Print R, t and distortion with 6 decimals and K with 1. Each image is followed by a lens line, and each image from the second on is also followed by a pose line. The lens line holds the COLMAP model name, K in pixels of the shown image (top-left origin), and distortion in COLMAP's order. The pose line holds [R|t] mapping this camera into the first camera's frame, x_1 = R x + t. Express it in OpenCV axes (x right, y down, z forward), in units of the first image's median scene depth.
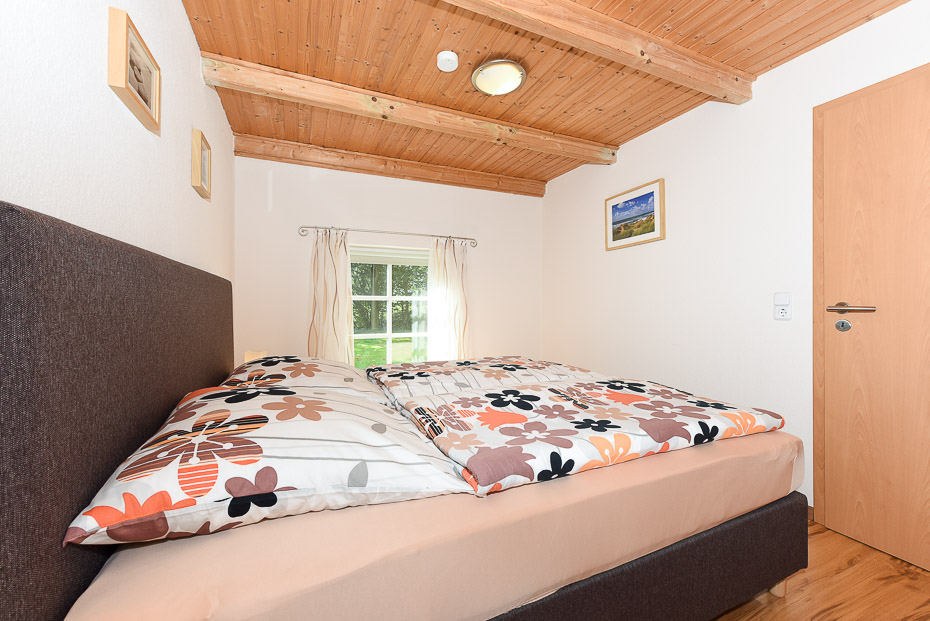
lens RADIAL K [[377.7, 0, 464.9], [0, 377.7, 299.0], [0, 0, 1]] dist [0.002269, 0.000254]
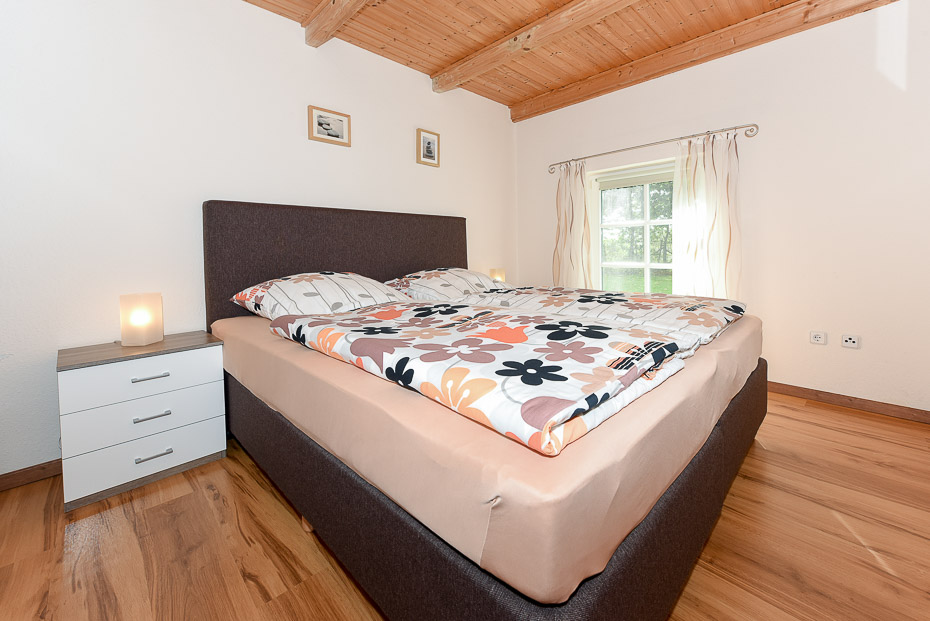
lens RADIAL K [[376.7, 0, 466.2], [0, 376.7, 251.1], [0, 0, 1]] dist [0.000110, 0.000046]
pose [[0.361321, -0.000159, -0.932441, 0.796368], [0.027852, 0.999556, 0.010623, 0.071976], [0.932025, -0.029809, 0.361165, 0.510512]]
